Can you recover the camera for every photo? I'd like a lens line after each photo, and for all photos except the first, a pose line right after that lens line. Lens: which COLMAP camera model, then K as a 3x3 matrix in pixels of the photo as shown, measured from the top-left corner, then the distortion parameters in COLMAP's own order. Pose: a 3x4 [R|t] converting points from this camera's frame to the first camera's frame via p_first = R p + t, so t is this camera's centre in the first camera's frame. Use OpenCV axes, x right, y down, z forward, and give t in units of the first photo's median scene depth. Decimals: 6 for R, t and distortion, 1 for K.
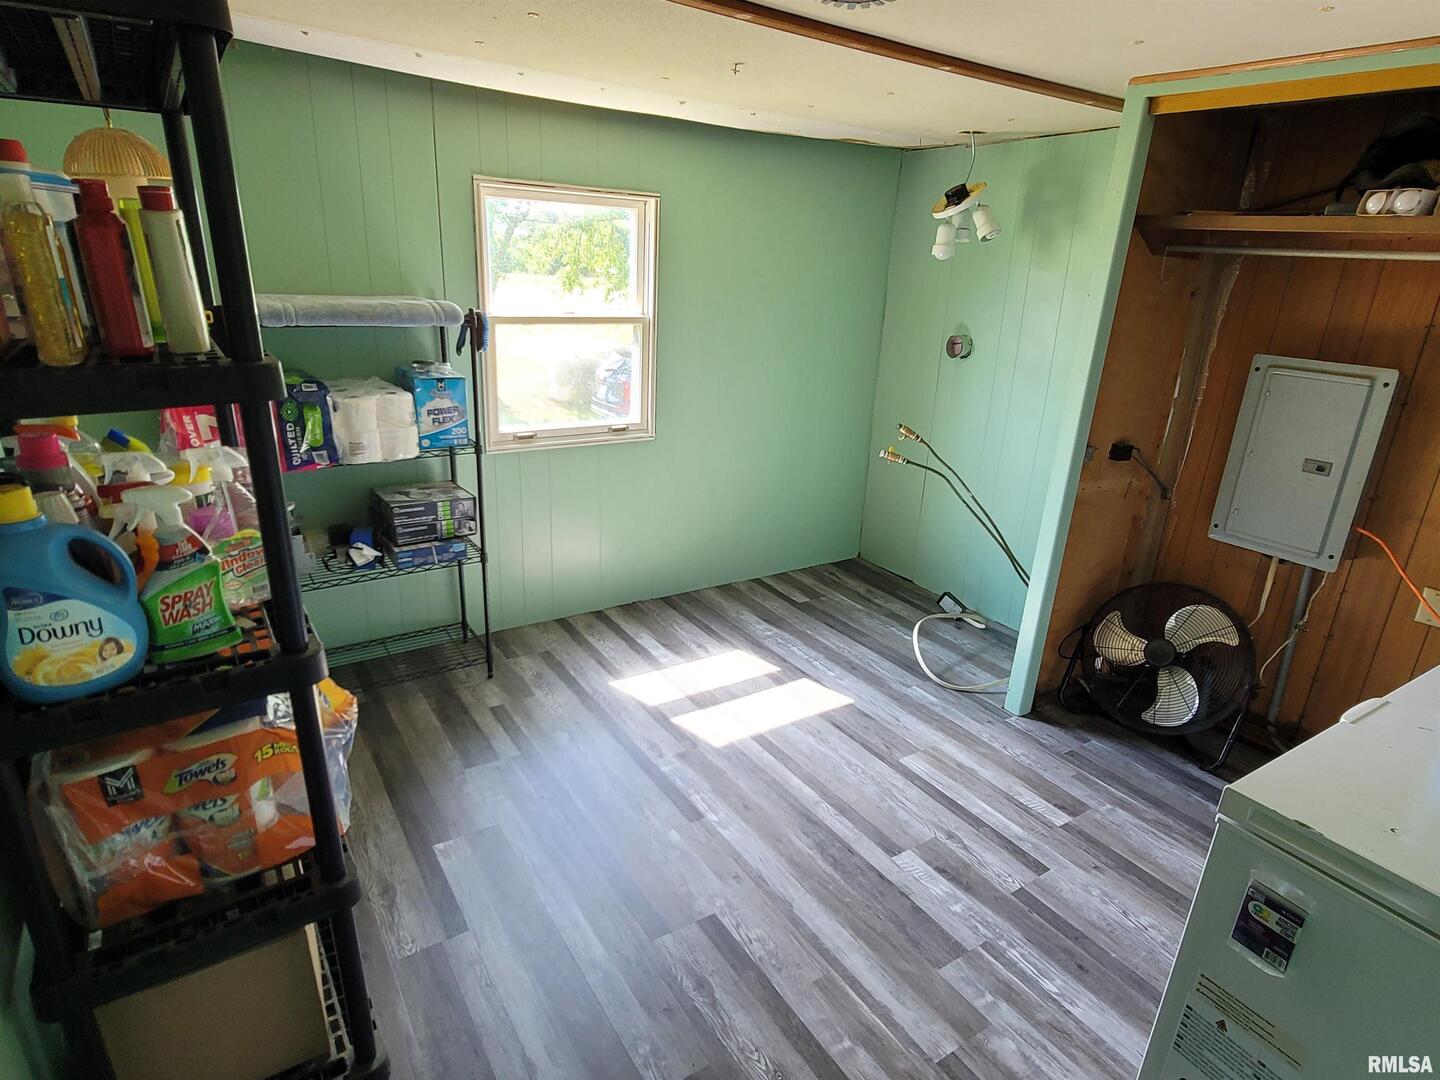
lens RADIAL K [[799.9, 0, 720.0], [0, 799.9, 540.0], [0, 0, 1]] dist [-0.003345, 0.000308]
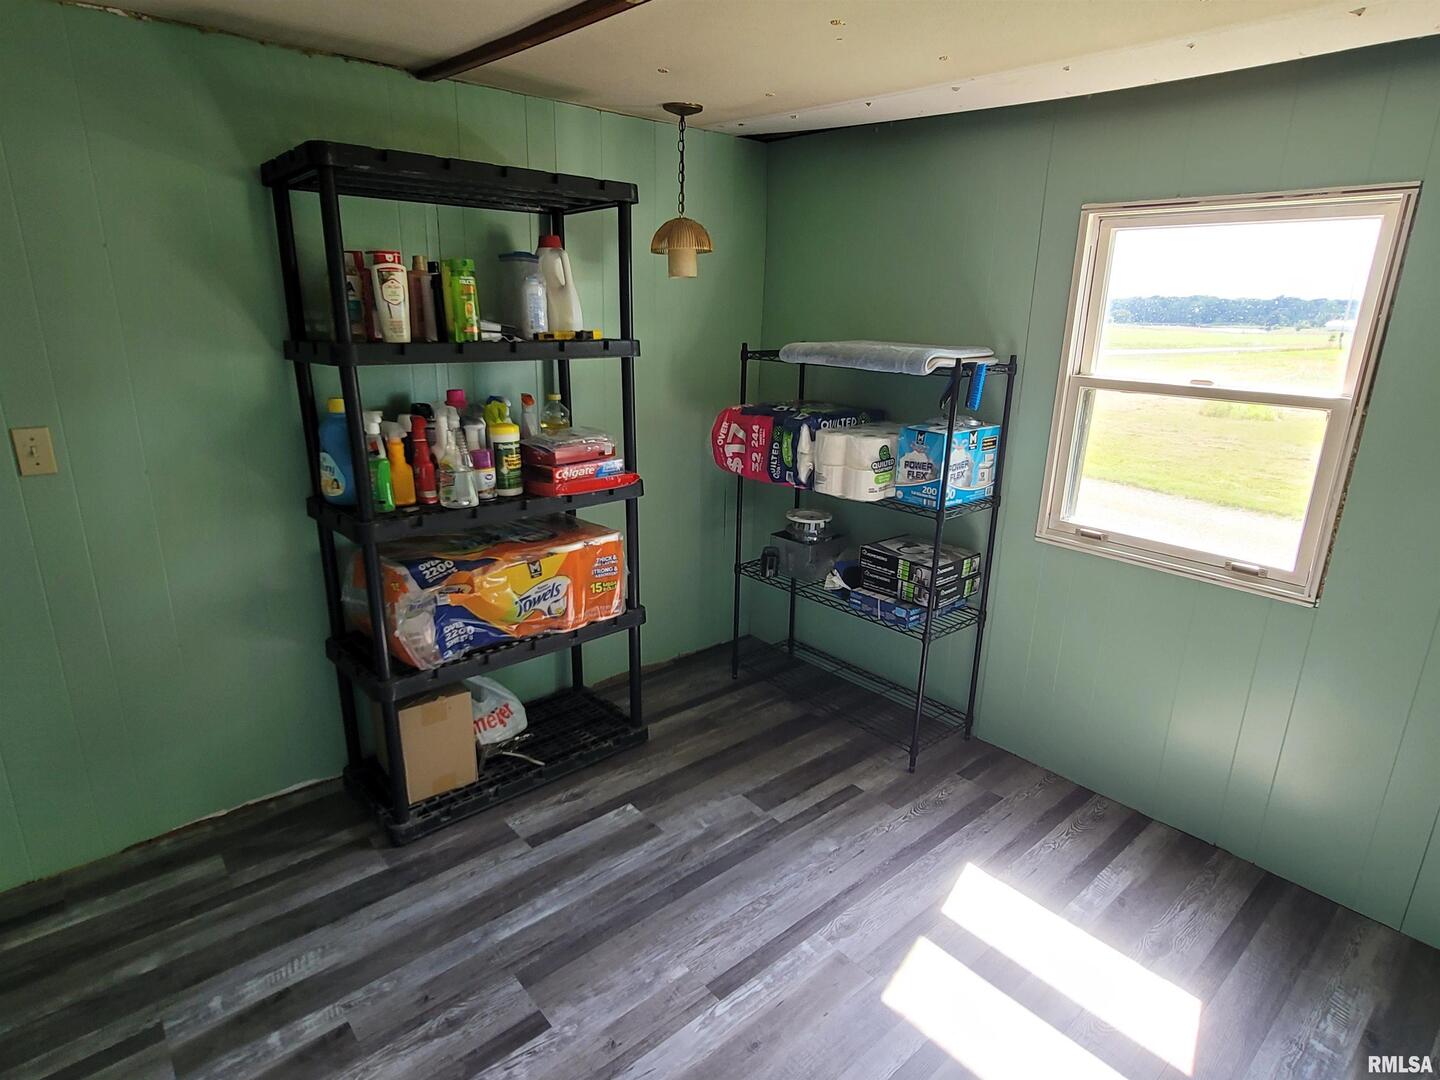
lens RADIAL K [[799.9, 0, 720.0], [0, 799.9, 540.0], [0, 0, 1]] dist [-0.003345, 0.000308]
pose [[0.132763, 0.239968, -0.961660, 0.518321], [-0.340786, 0.922146, 0.183061, -0.168086], [0.930720, 0.303416, 0.204205, 0.604911]]
